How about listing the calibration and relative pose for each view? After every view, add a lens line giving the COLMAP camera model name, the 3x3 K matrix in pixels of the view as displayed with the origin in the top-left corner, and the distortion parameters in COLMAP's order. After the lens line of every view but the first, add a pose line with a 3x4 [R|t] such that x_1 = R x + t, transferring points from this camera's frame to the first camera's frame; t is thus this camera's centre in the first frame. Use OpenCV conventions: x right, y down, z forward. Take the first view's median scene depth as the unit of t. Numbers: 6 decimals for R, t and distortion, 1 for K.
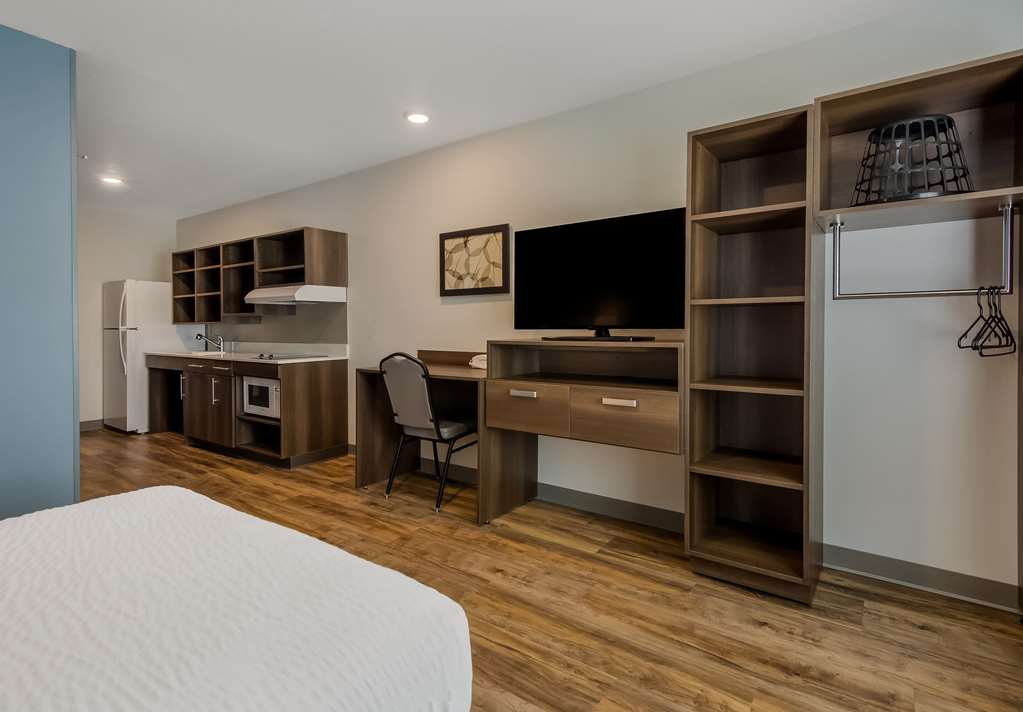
lens RADIAL K [[525.9, 0, 510.2], [0, 525.9, 320.6], [0, 0, 1]] dist [-0.000262, -0.000086]
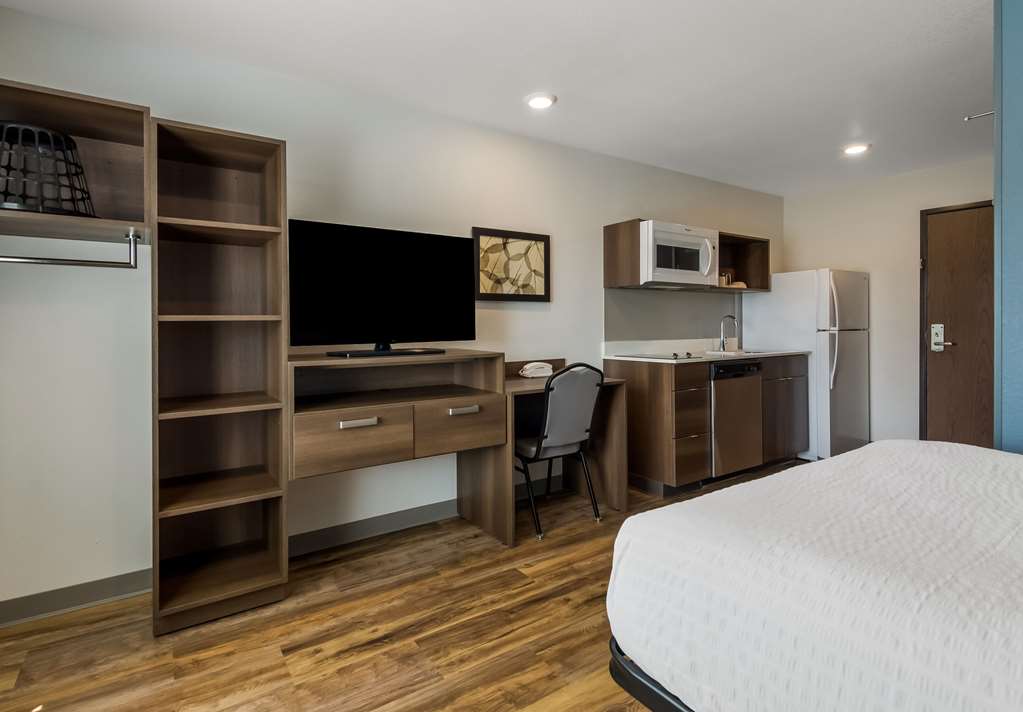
lens RADIAL K [[517.7, 0, 511.1], [0, 517.7, 333.3], [0, 0, 1]] dist [0.000551, -0.000120]
pose [[0.319896, -0.002253, 0.947450, -0.951767], [0.010109, 0.999948, -0.001035, 0.009525], [-0.947399, 0.009909, 0.319902, 0.705668]]
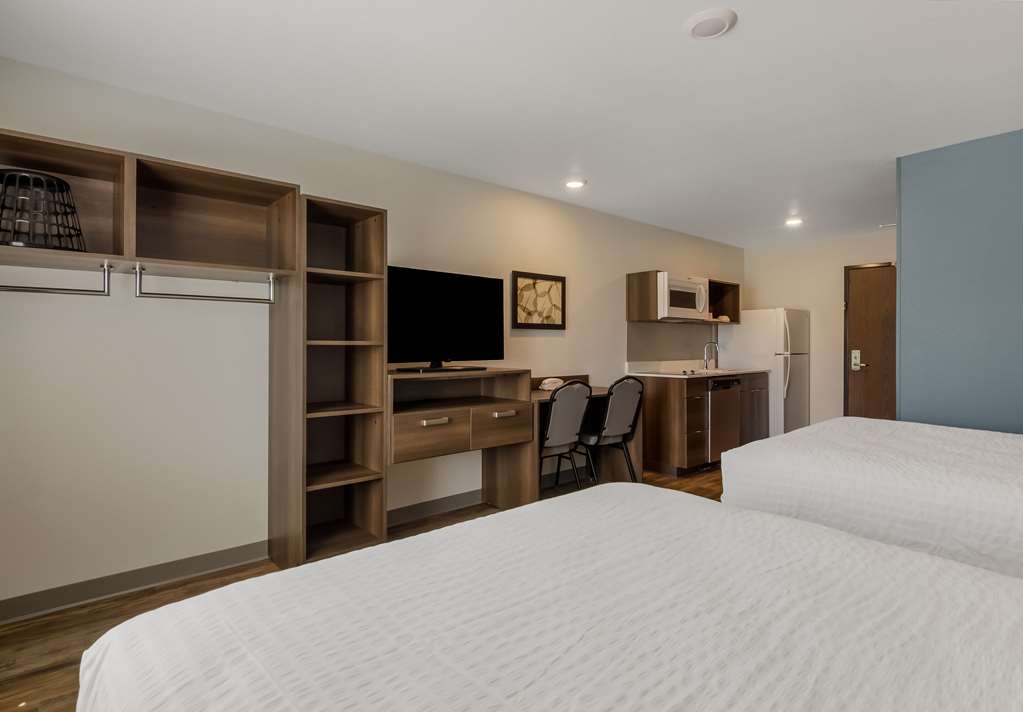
lens RADIAL K [[479.9, 0, 474.7], [0, 479.9, 353.3], [0, 0, 1]] dist [-0.001678, -0.000472]
pose [[0.272734, 0.000179, 0.962089, -1.158452], [0.002838, 0.999995, -0.000990, 0.006290], [-0.962085, 0.003001, 0.272732, 0.843707]]
